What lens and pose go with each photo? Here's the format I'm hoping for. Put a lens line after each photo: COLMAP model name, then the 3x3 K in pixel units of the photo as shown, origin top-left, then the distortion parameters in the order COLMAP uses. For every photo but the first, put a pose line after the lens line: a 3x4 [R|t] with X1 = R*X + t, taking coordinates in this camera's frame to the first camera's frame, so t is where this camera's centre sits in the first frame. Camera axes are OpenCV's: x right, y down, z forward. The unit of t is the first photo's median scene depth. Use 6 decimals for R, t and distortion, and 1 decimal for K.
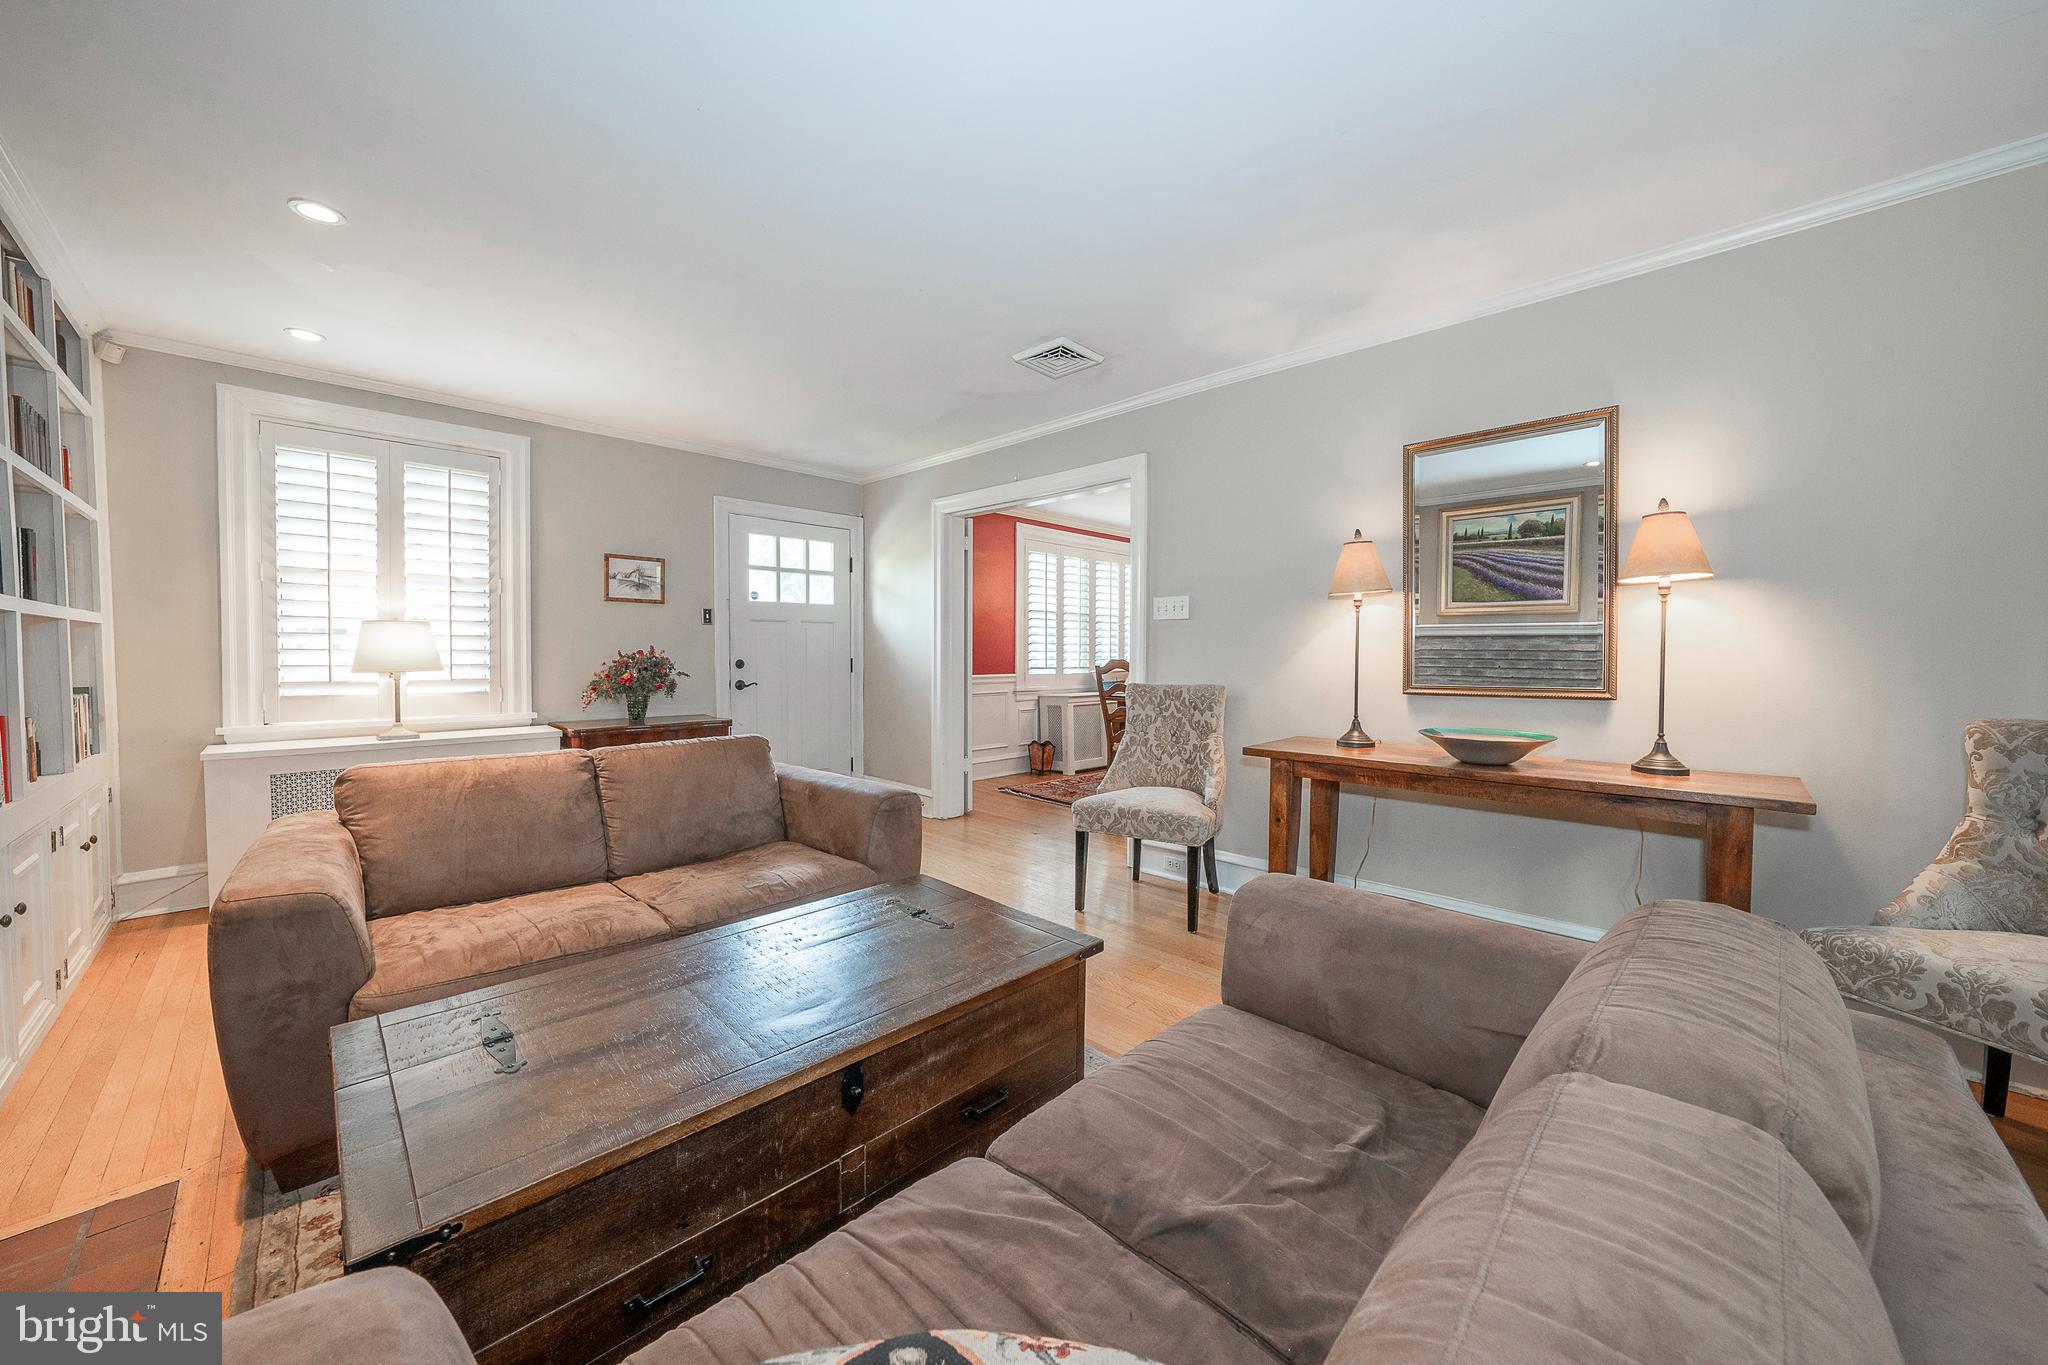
lens RADIAL K [[735.0, 0, 1013.7], [0, 735.0, 670.1], [0, 0, 1]] dist [-0.010702, 0.000139]
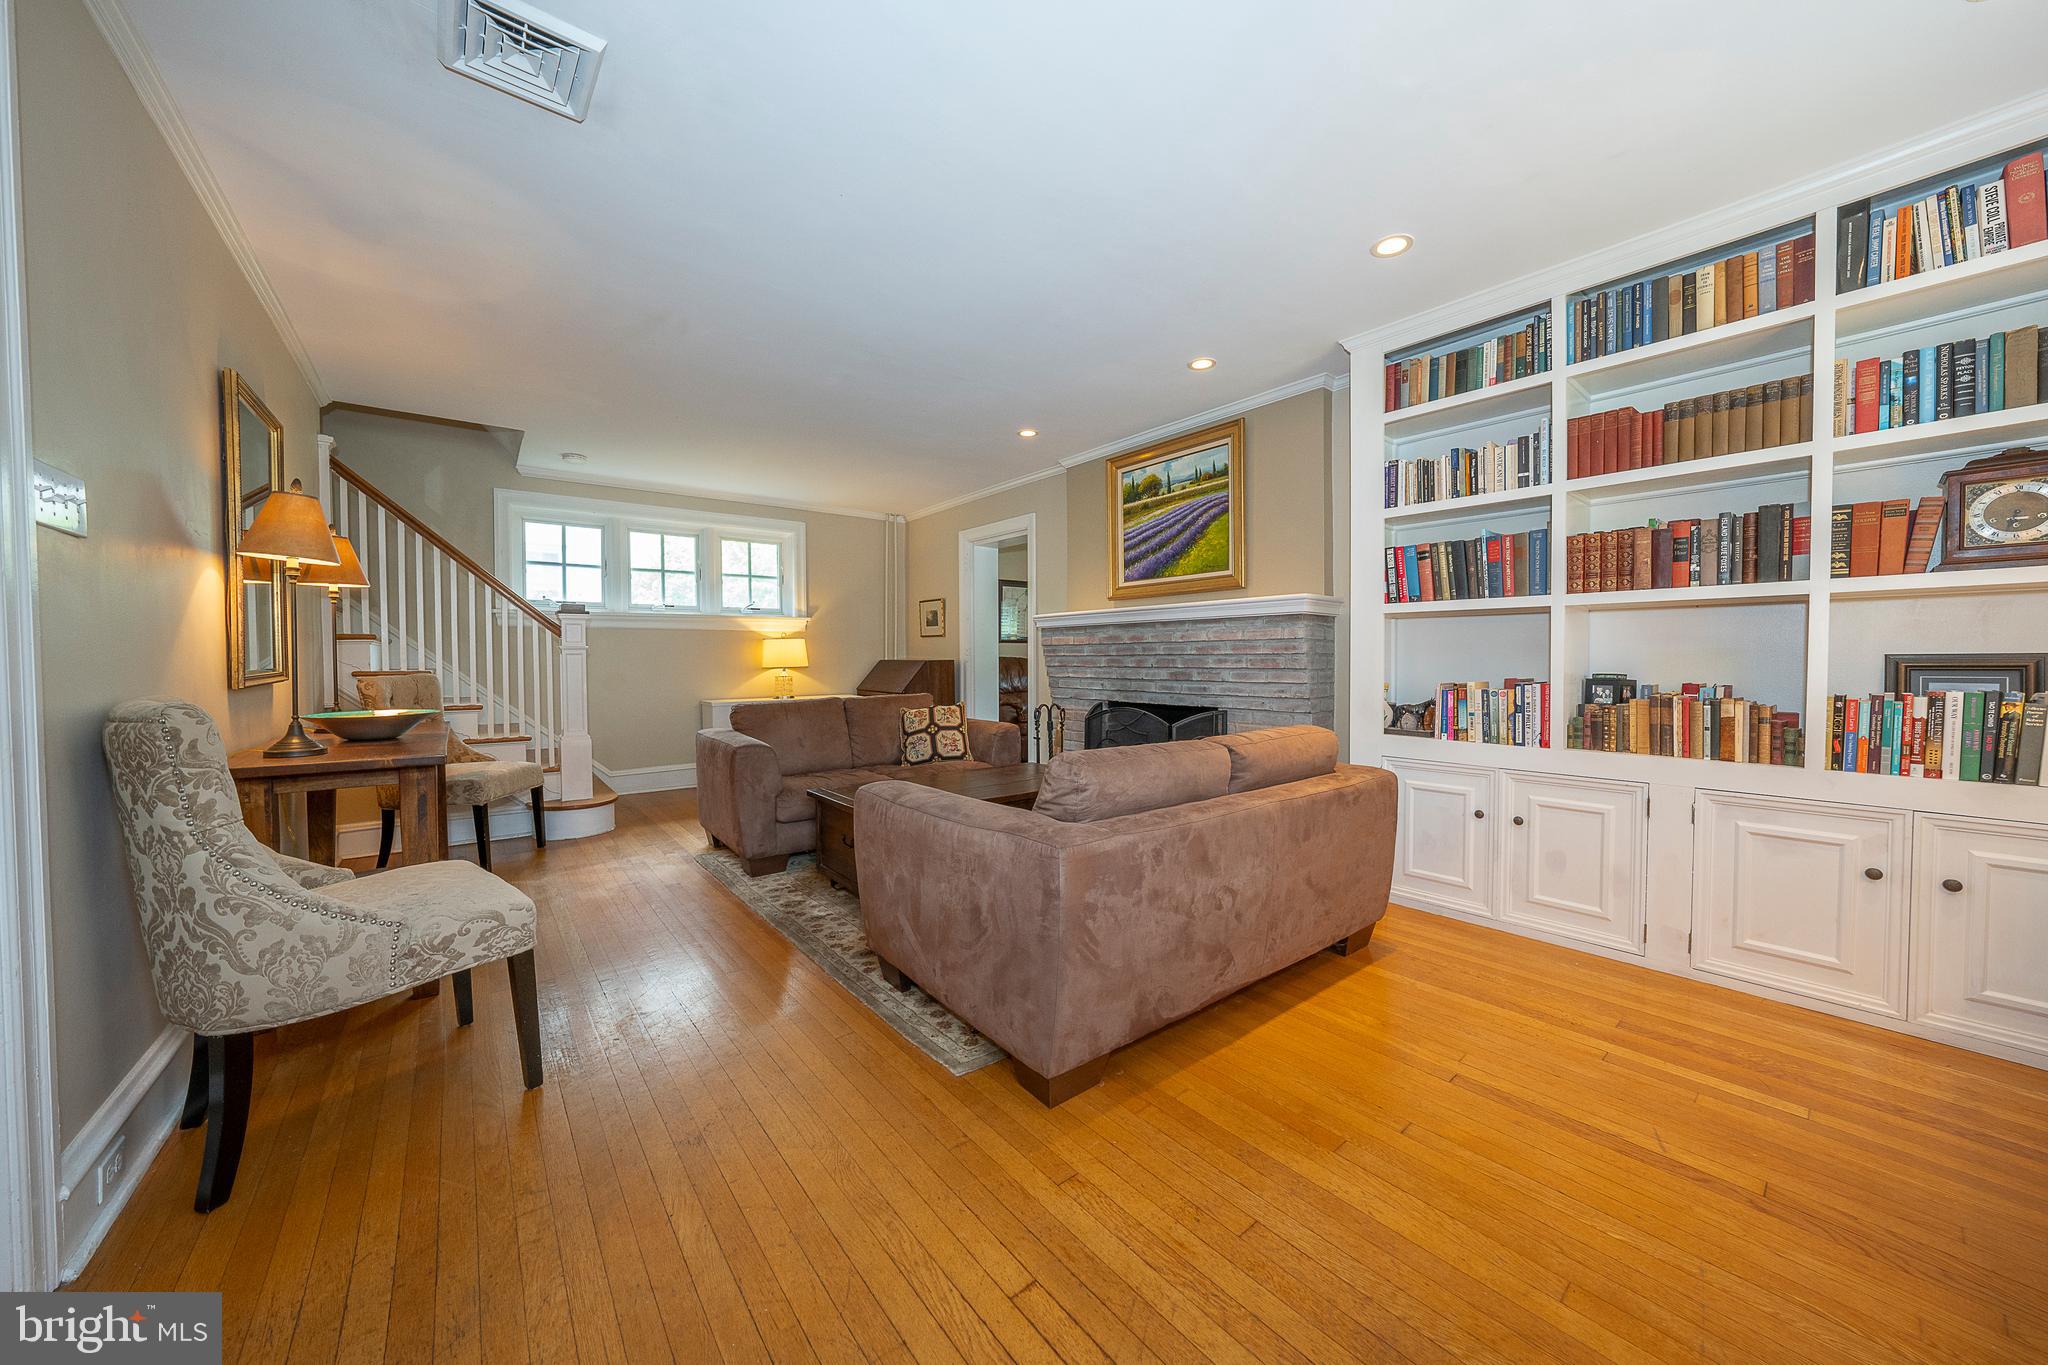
lens RADIAL K [[703.3, 0, 1025.1], [0, 703.3, 674.8], [0, 0, 1]] dist [-0.031602, 0.007032]
pose [[-0.995238, 0.000881, 0.097469, -0.400024], [0.005553, 0.998848, 0.047673, -0.025667], [-0.097314, 0.047987, -0.994096, 1.848280]]
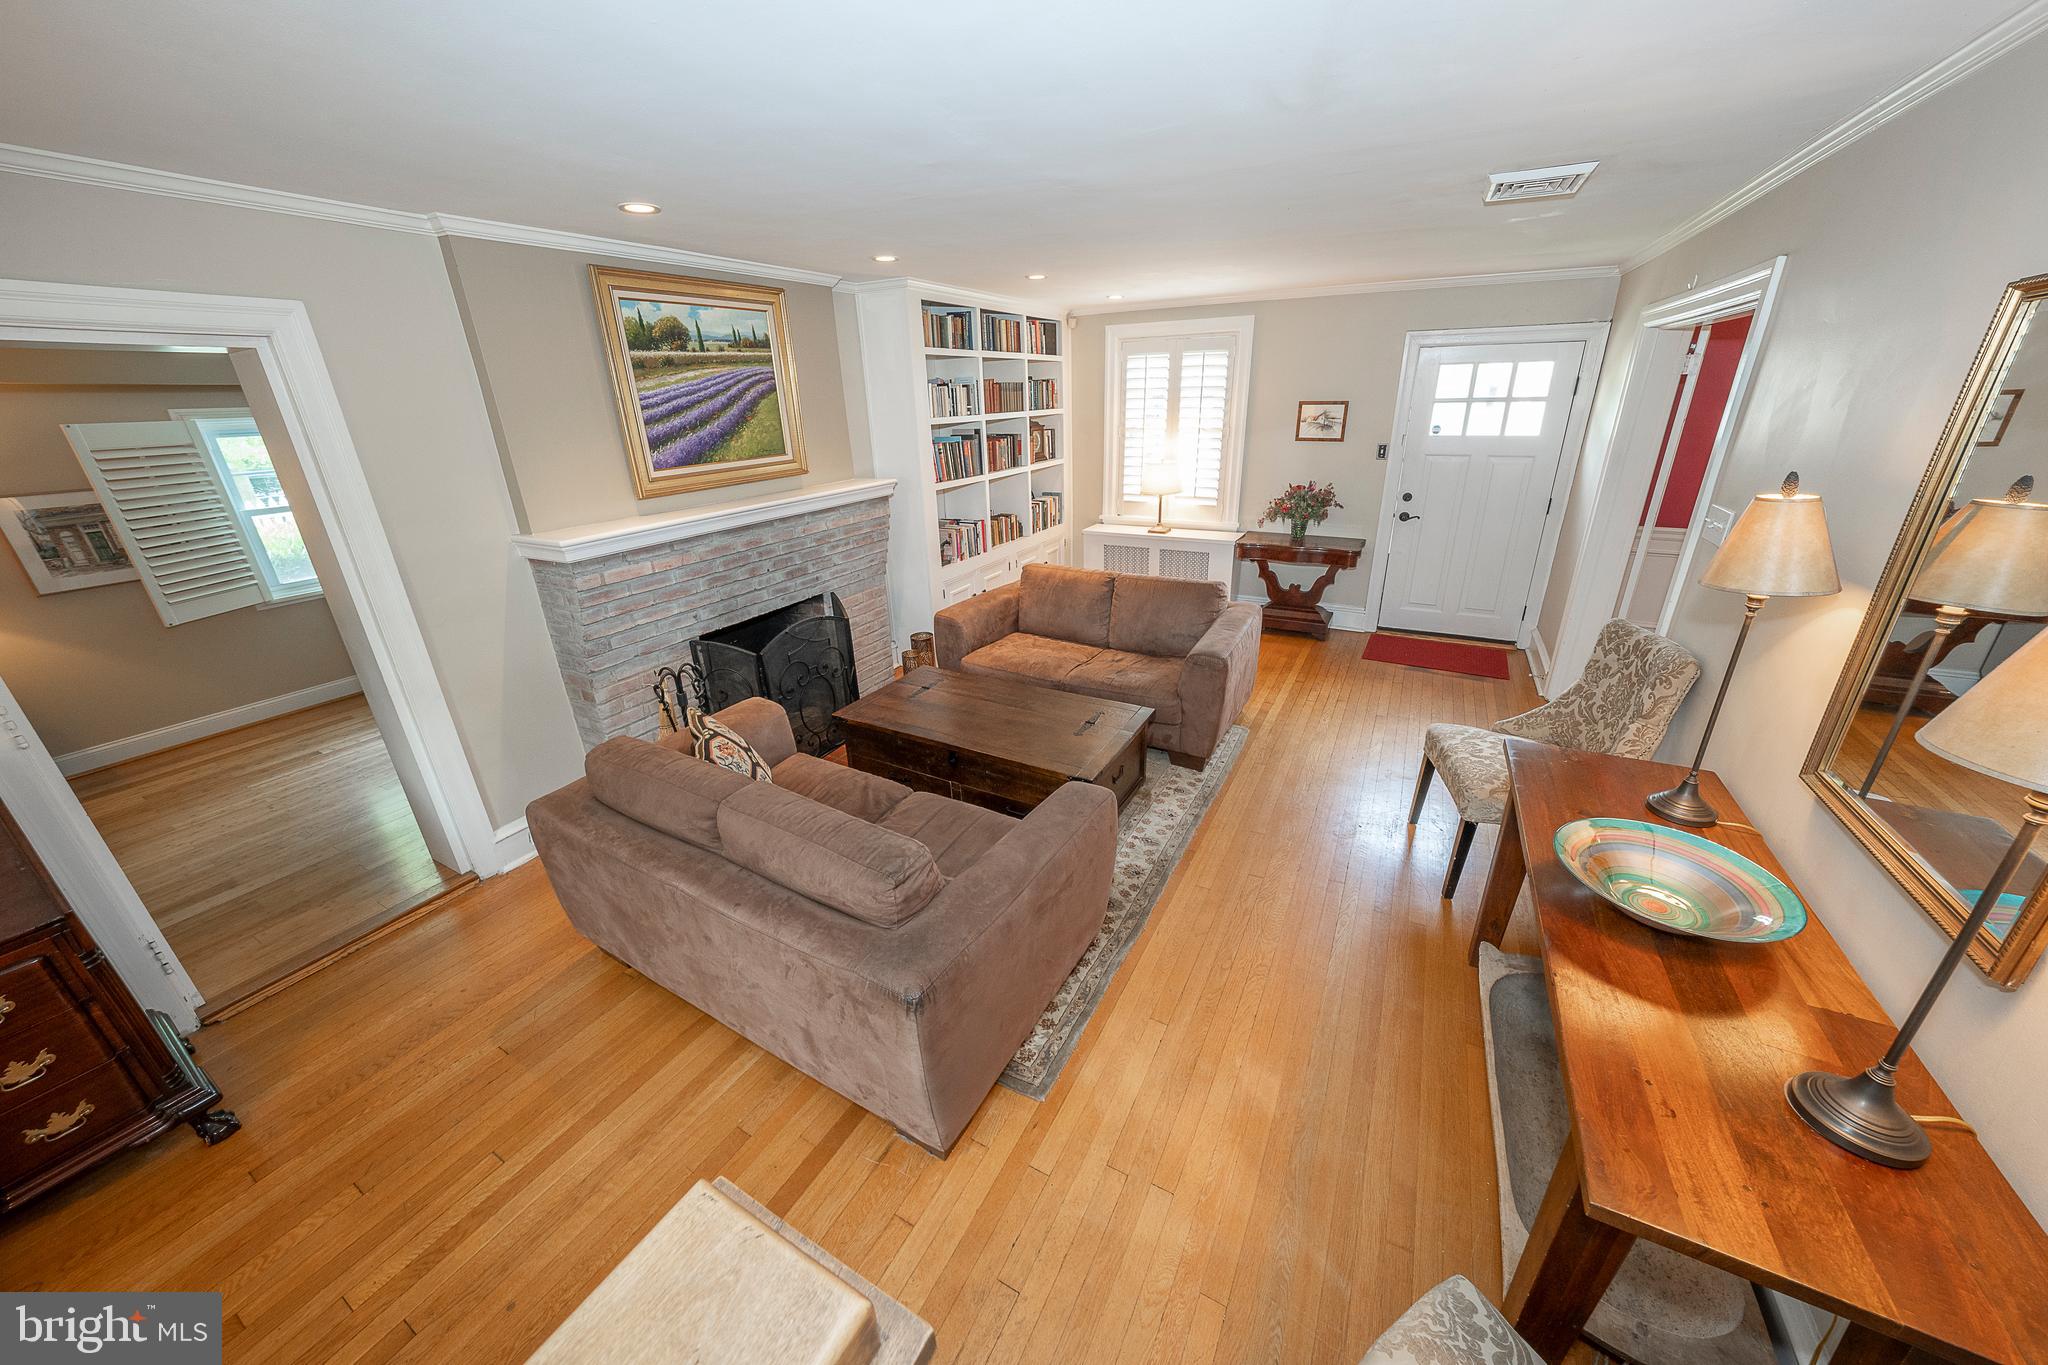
lens RADIAL K [[703.3, 0, 1025.1], [0, 703.3, 674.8], [0, 0, 1]] dist [-0.031602, 0.007032]
pose [[0.284489, 0.346702, -0.893792, 0.934193], [0.007315, 0.931503, 0.363659, -0.279034], [0.958652, -0.109995, 0.262466, 0.320447]]
